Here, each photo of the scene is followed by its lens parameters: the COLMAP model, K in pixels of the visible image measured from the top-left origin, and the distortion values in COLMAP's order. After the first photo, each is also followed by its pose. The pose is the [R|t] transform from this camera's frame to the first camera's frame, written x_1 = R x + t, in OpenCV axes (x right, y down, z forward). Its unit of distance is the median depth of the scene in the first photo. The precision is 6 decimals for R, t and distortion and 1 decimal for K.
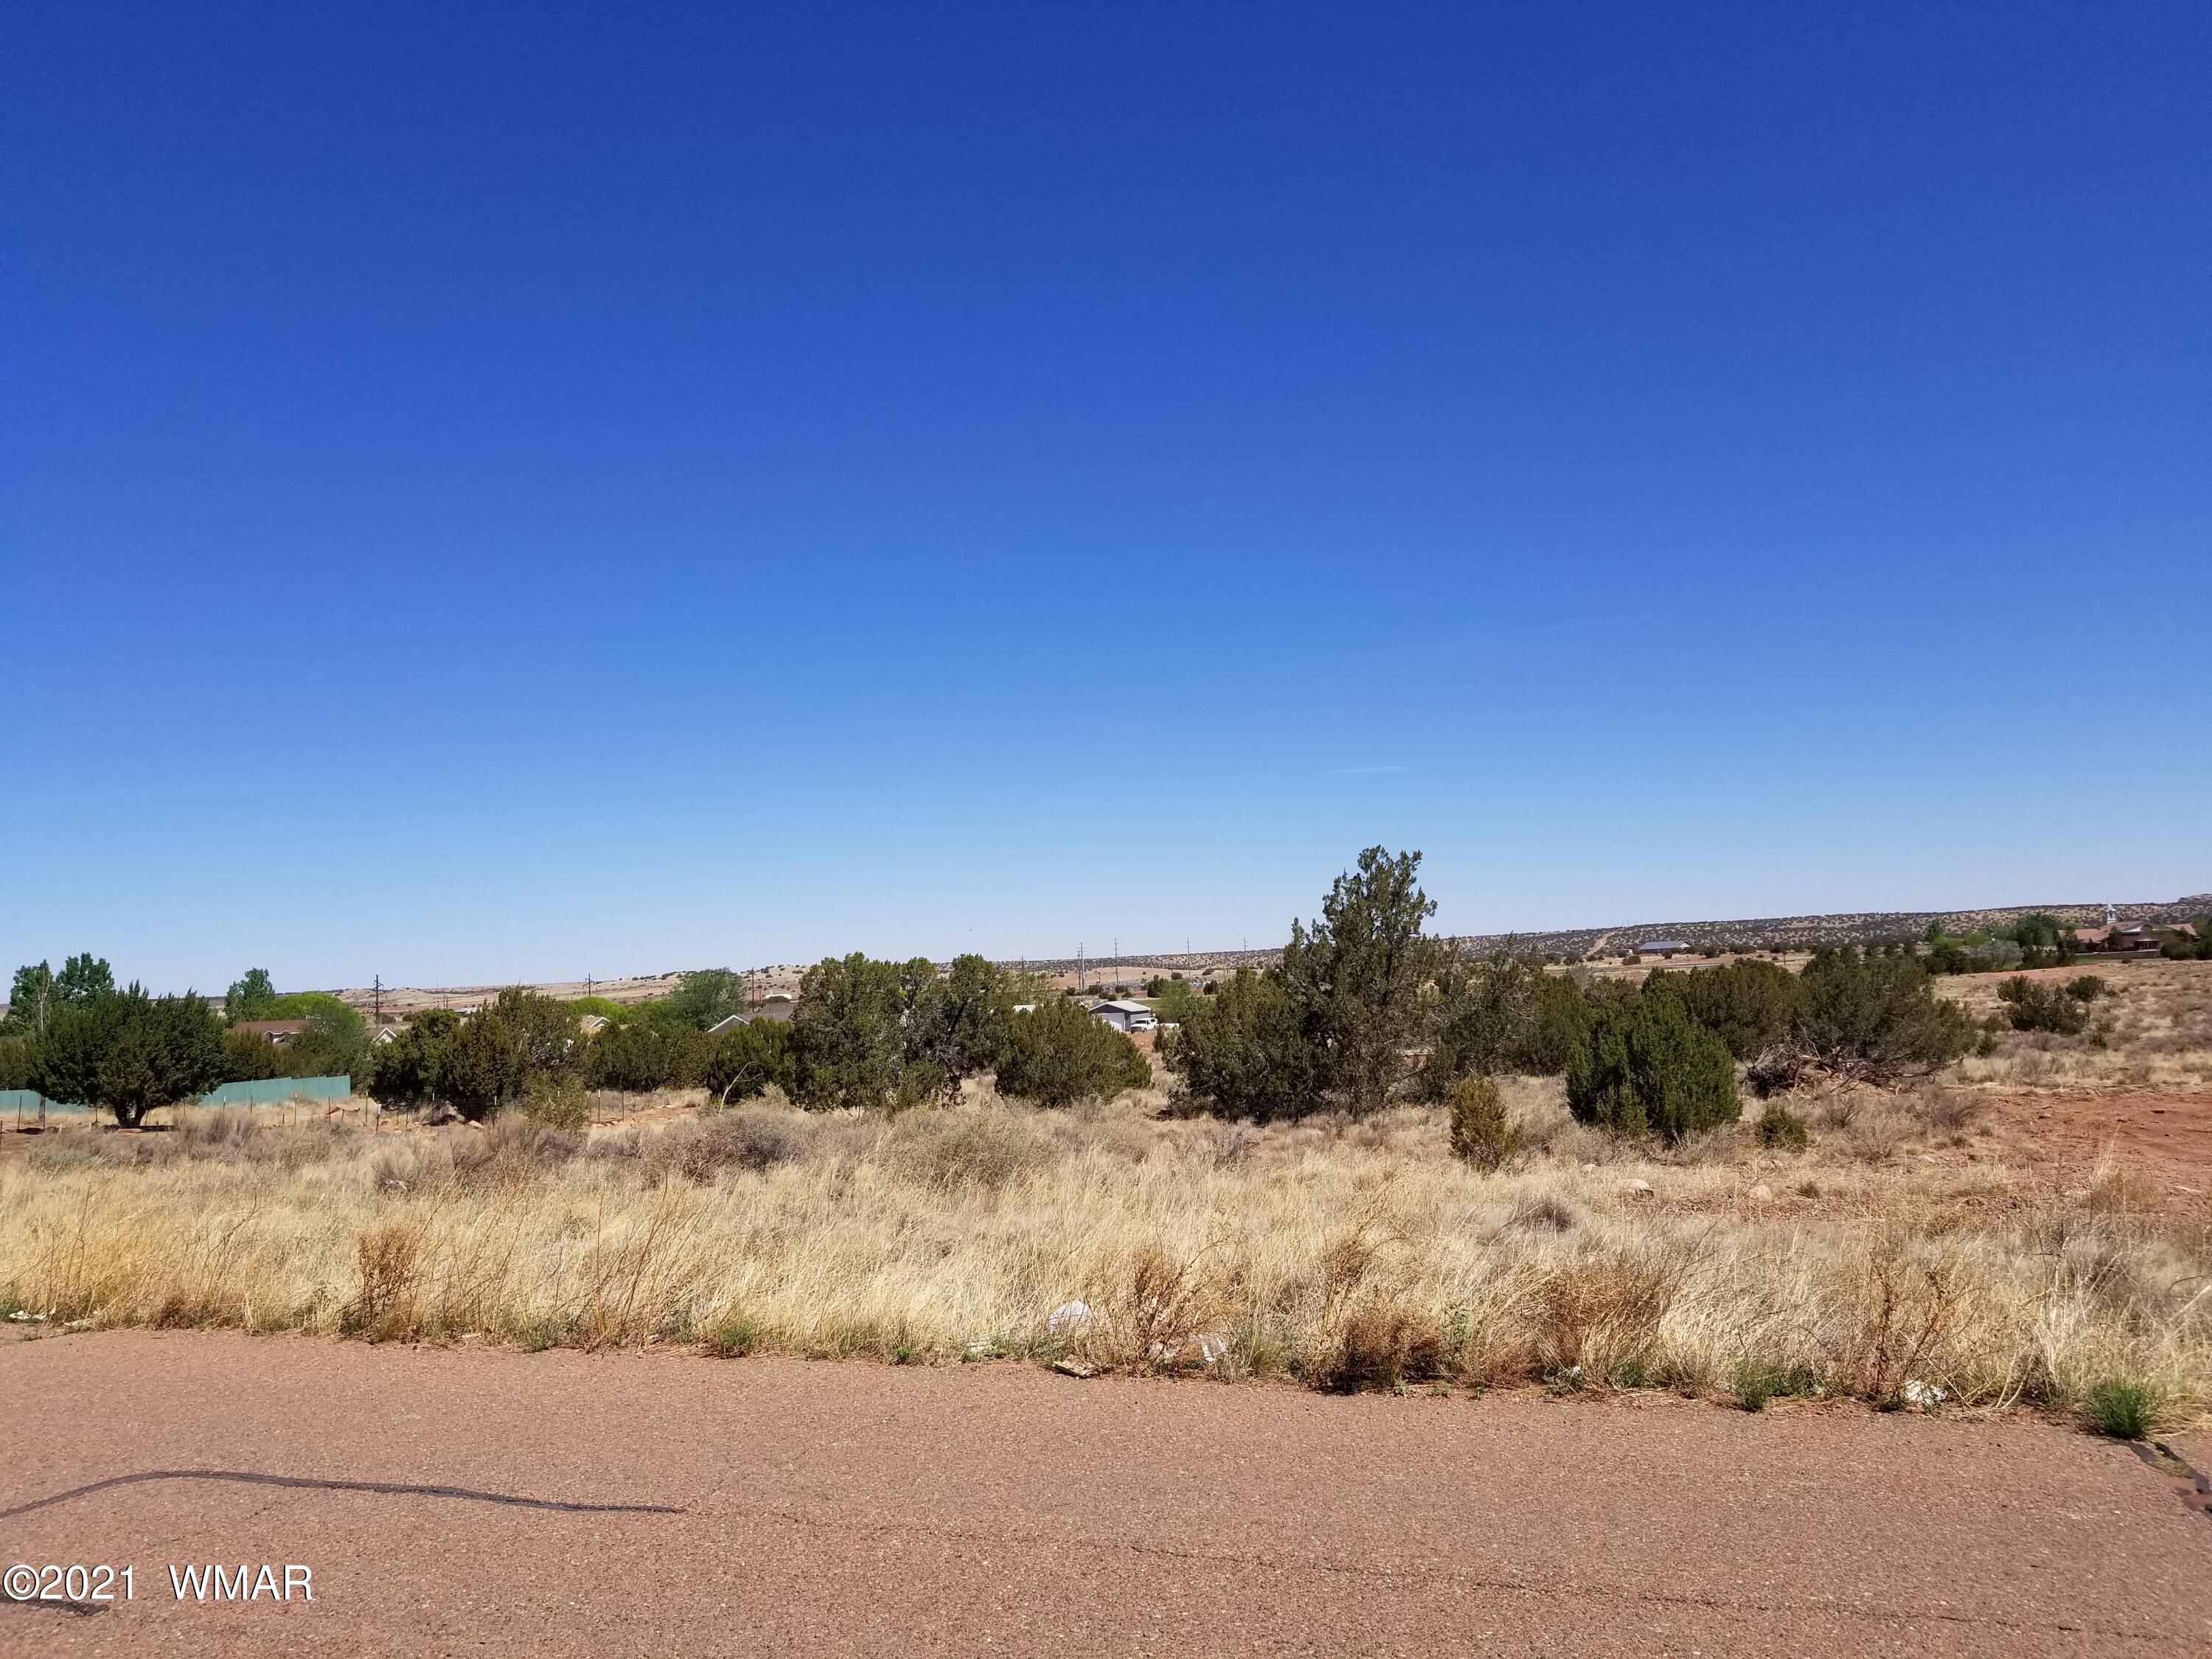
lens RADIAL K [[1728.9, 0, 1094.1], [0, 1728.9, 835.9], [0, 0, 1]] dist [0.065553, -0.108041]
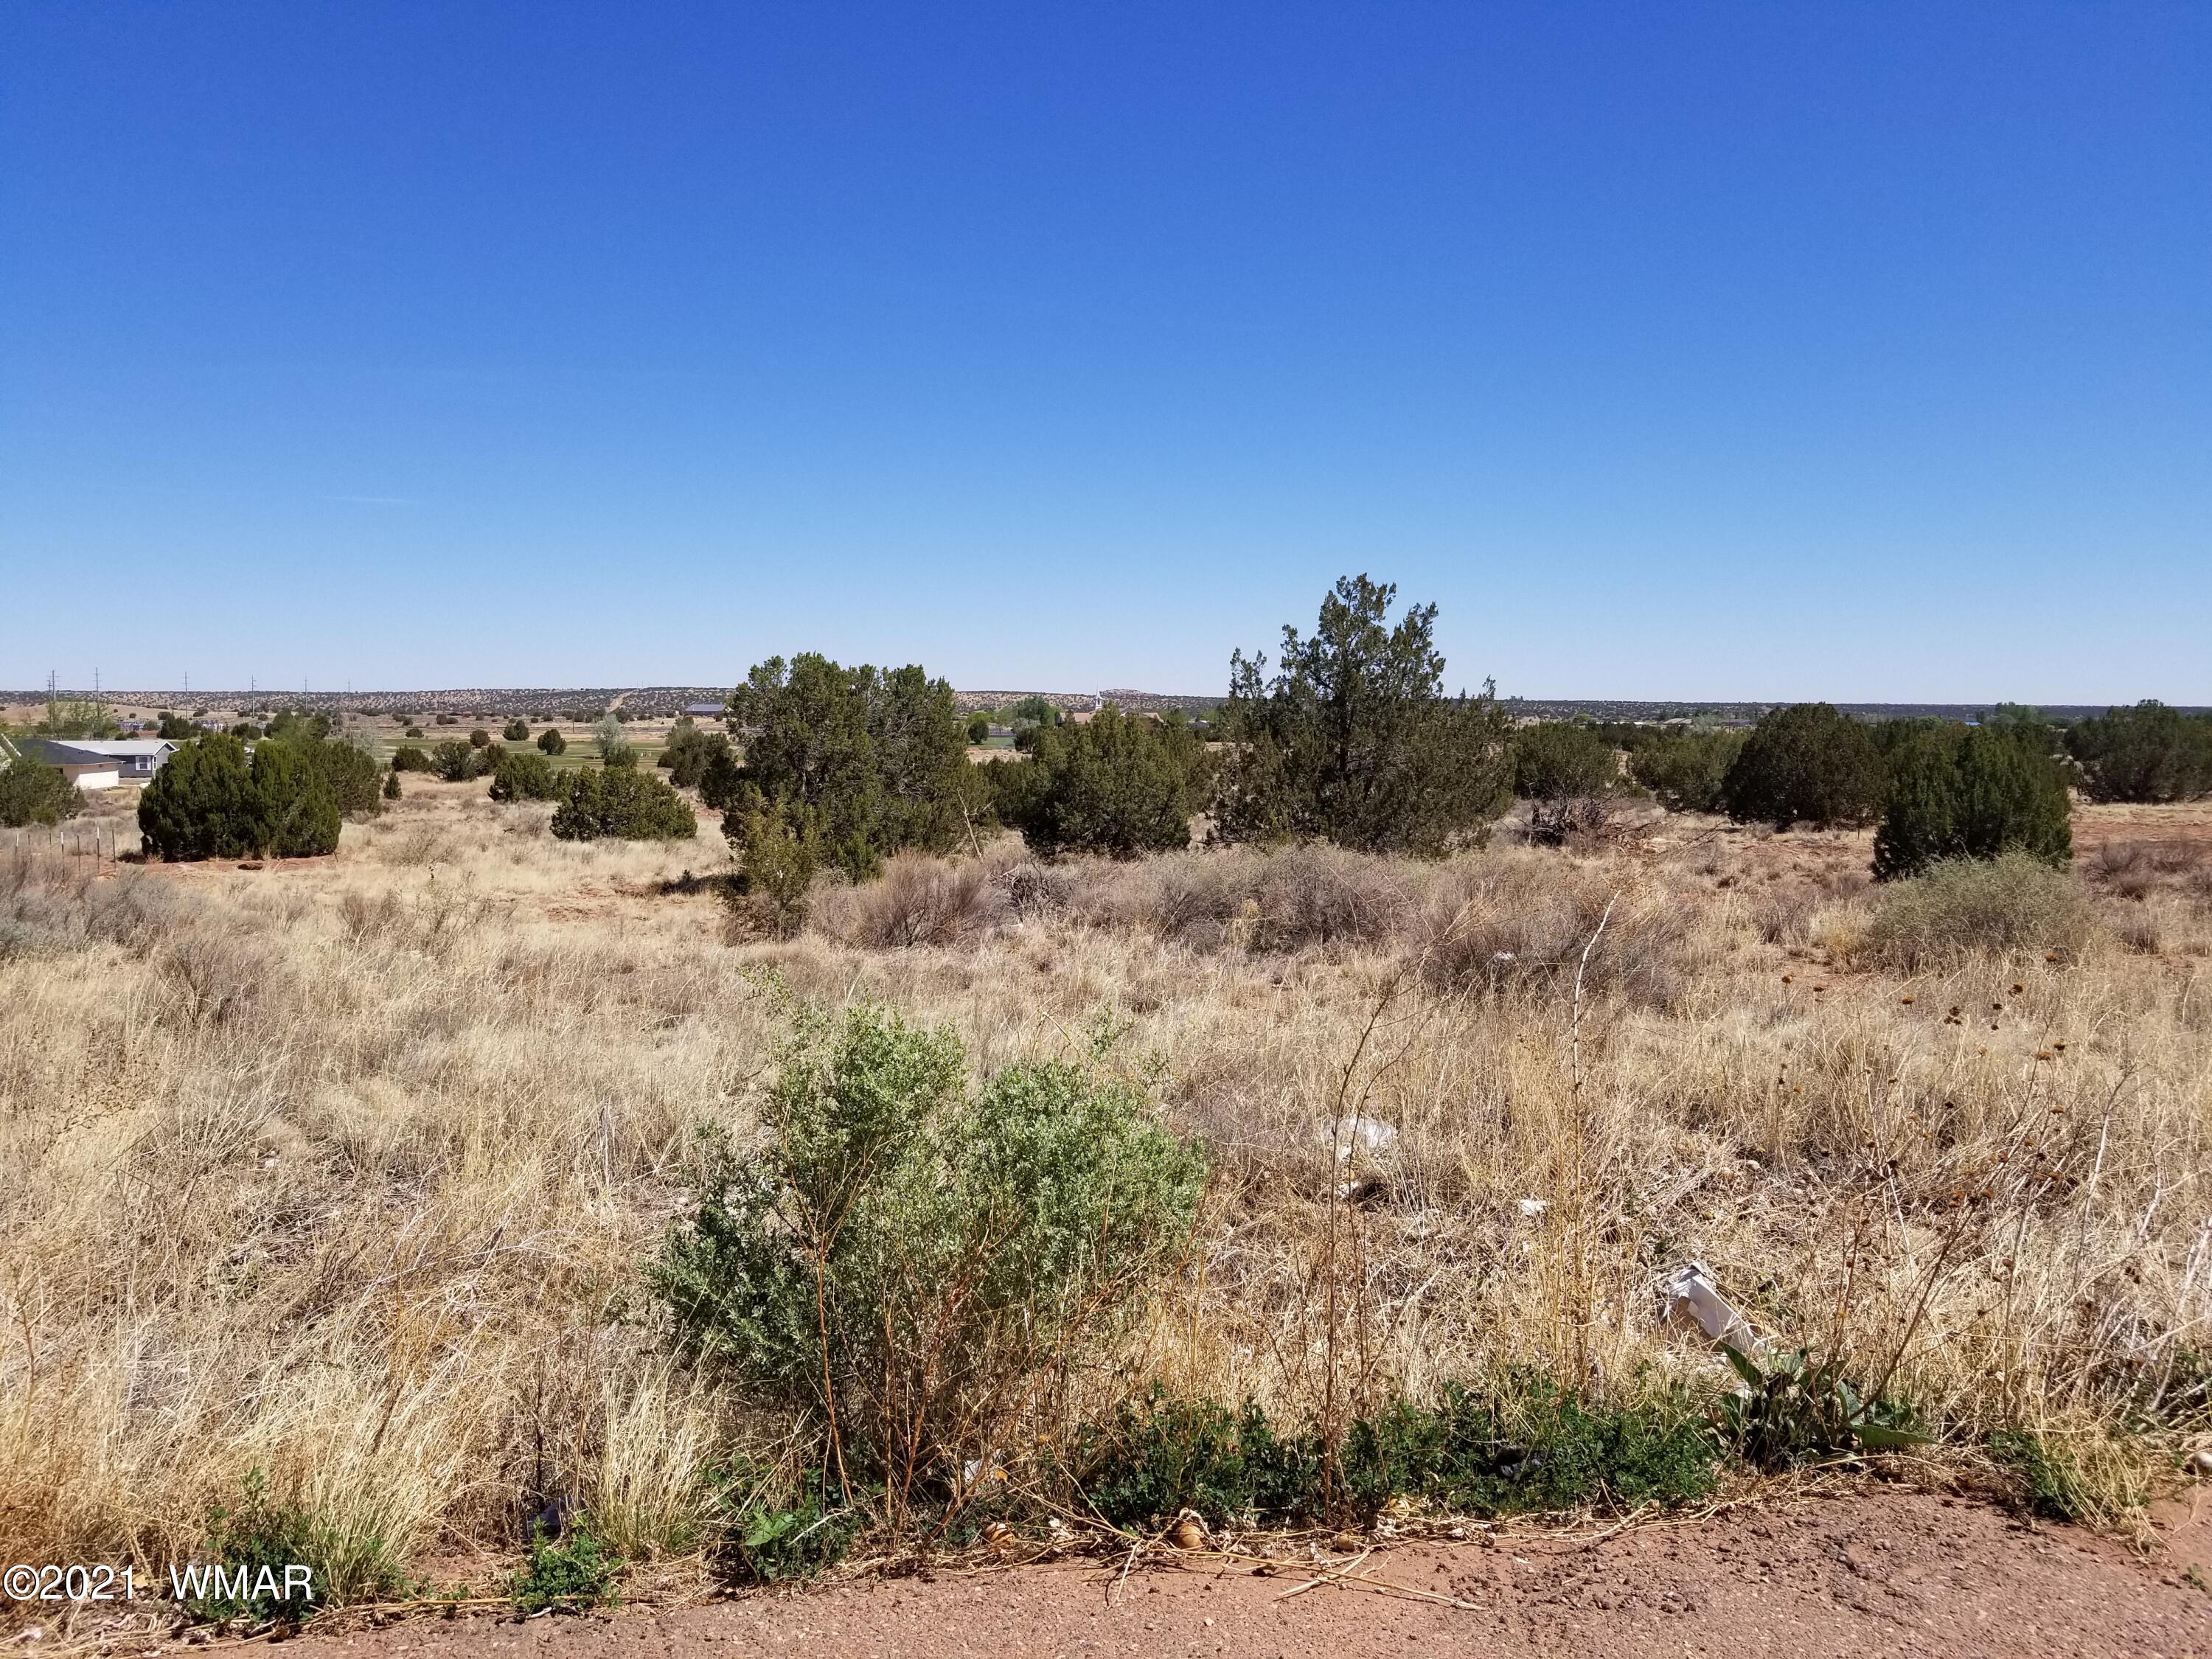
lens RADIAL K [[1728.9, 0, 1094.0], [0, 1728.9, 825.9], [0, 0, 1]] dist [0.065553, -0.108041]
pose [[0.846914, 0.014853, 0.531523, -0.417129], [-0.084827, 0.990582, 0.107480, 0.048355], [-0.524920, -0.136114, 0.840197, 0.275320]]
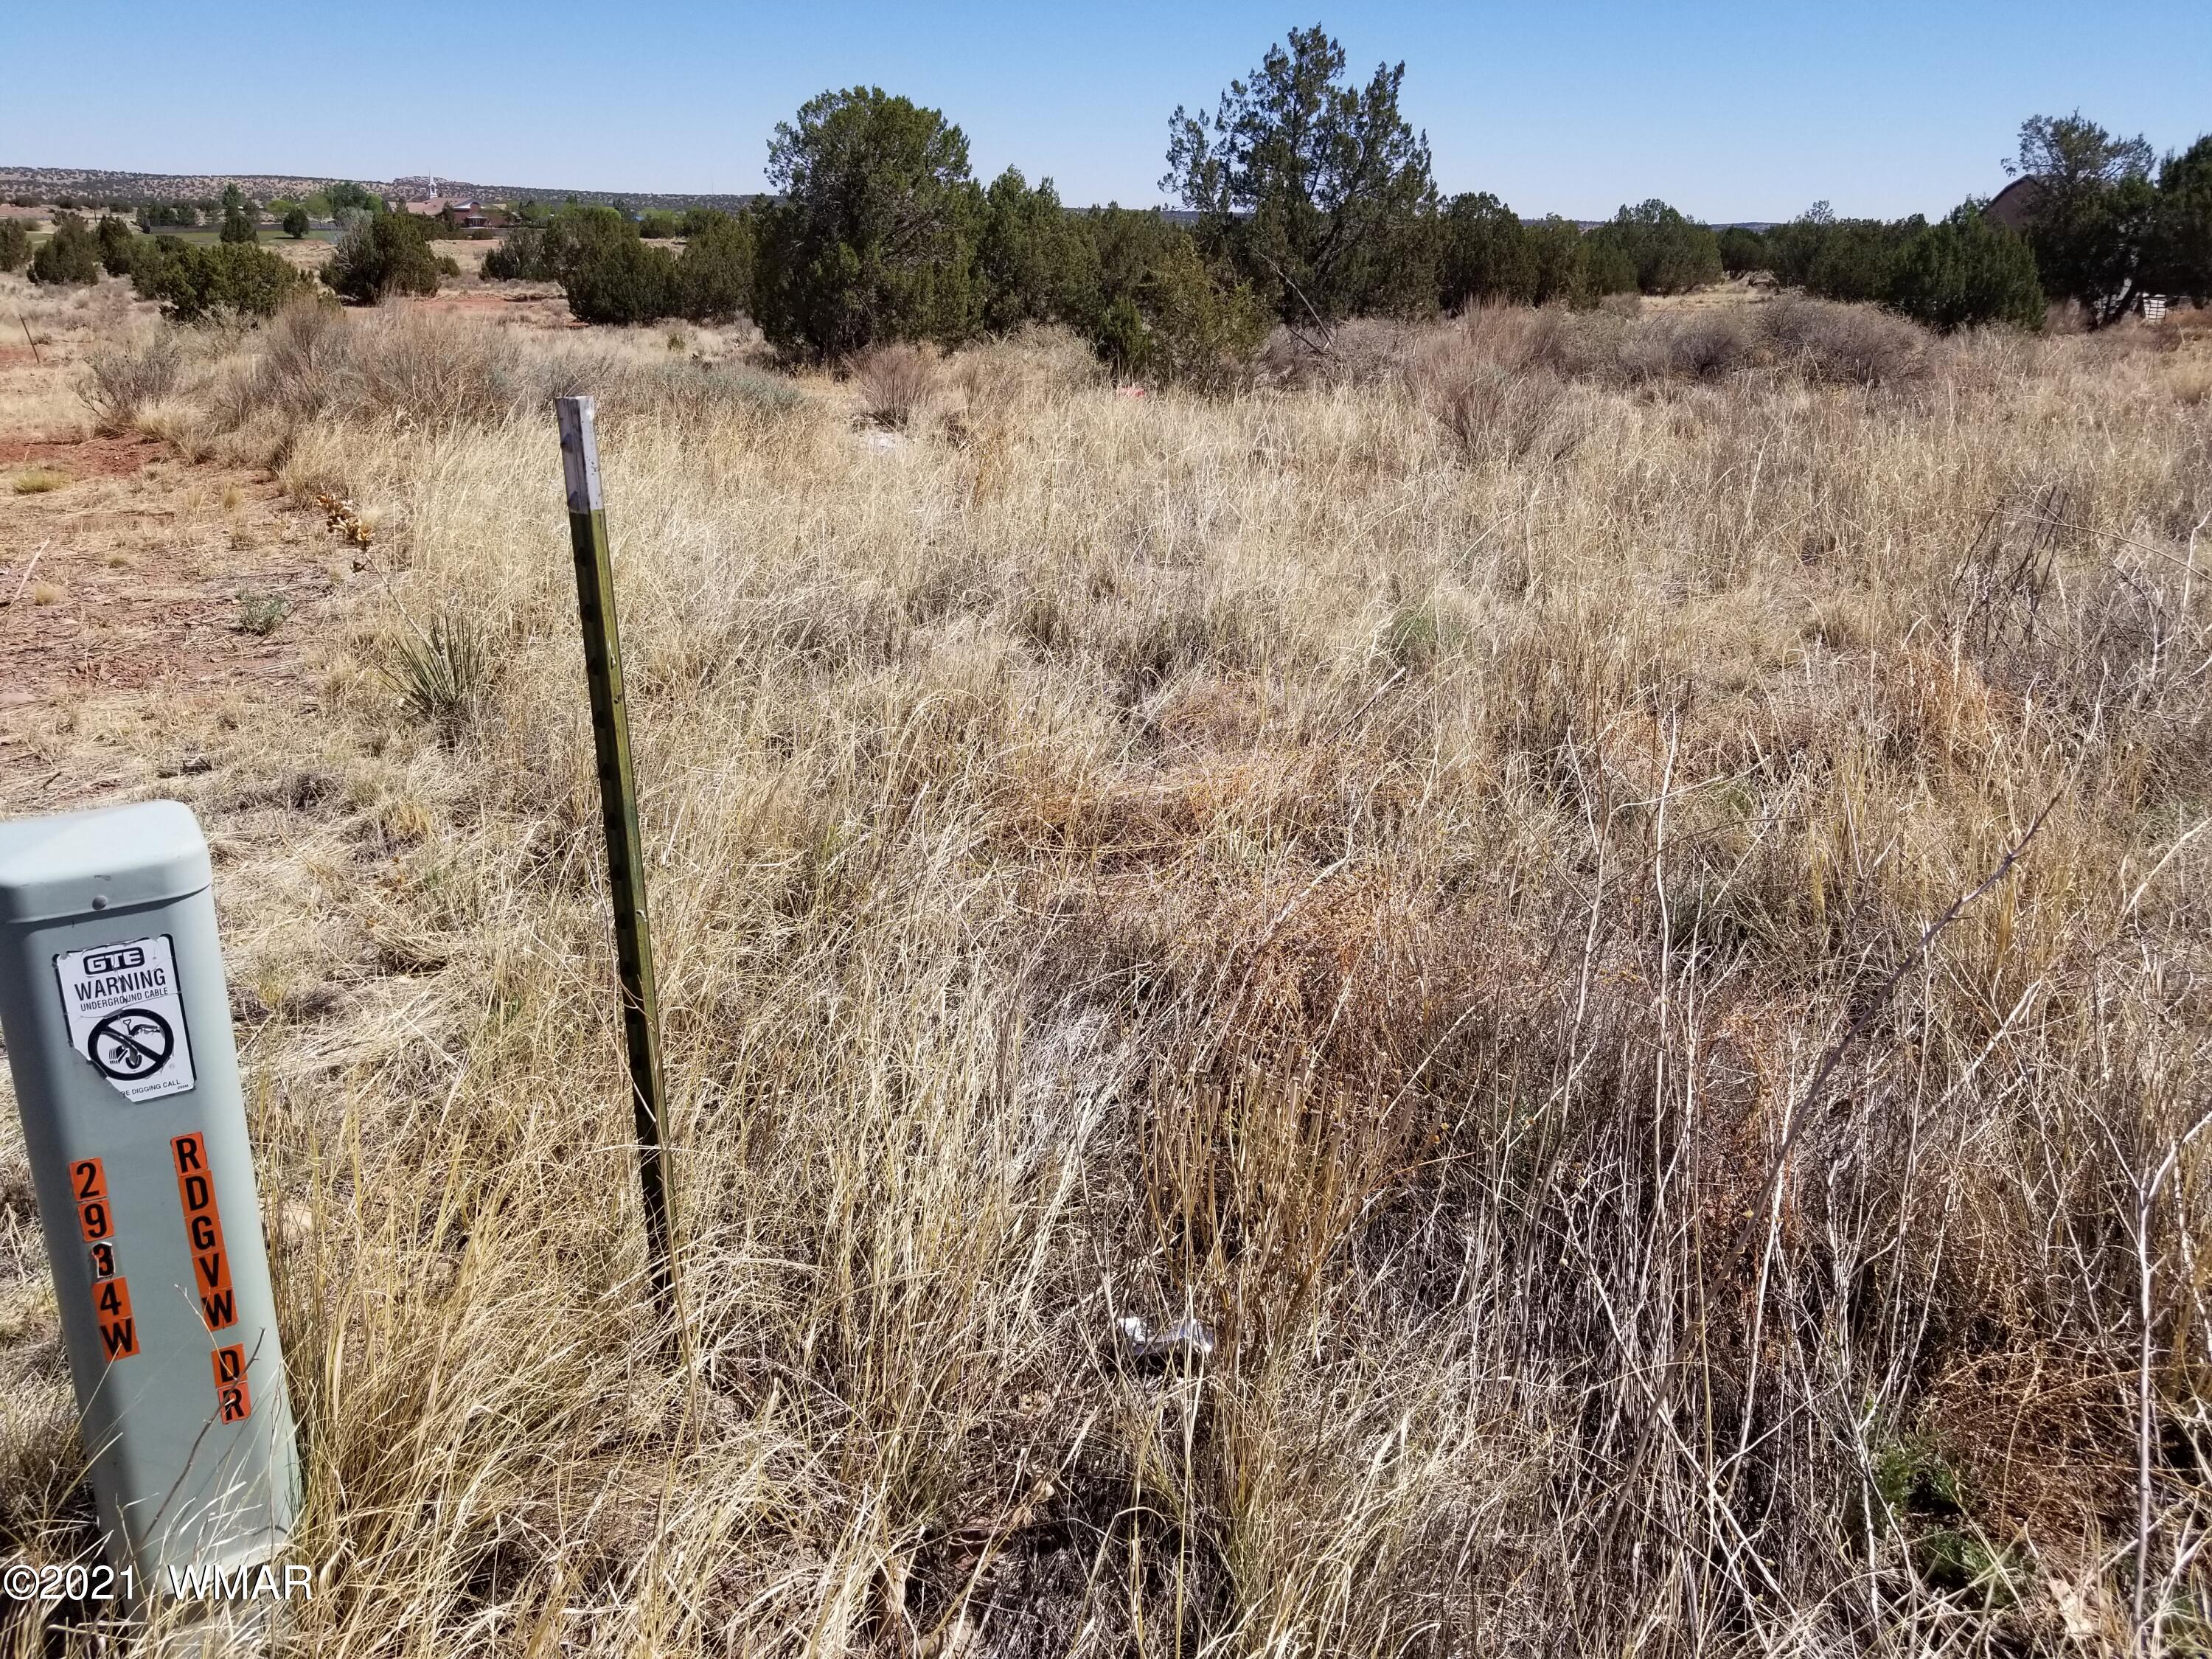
lens RADIAL K [[1728.9, 0, 1103.6], [0, 1728.9, 815.6], [0, 0, 1]] dist [0.065553, -0.108041]
pose [[0.598120, -0.203398, 0.775166, -0.619197], [-0.110388, 0.937126, 0.331072, 0.092944], [-0.793768, -0.283590, 0.538061, 0.478055]]
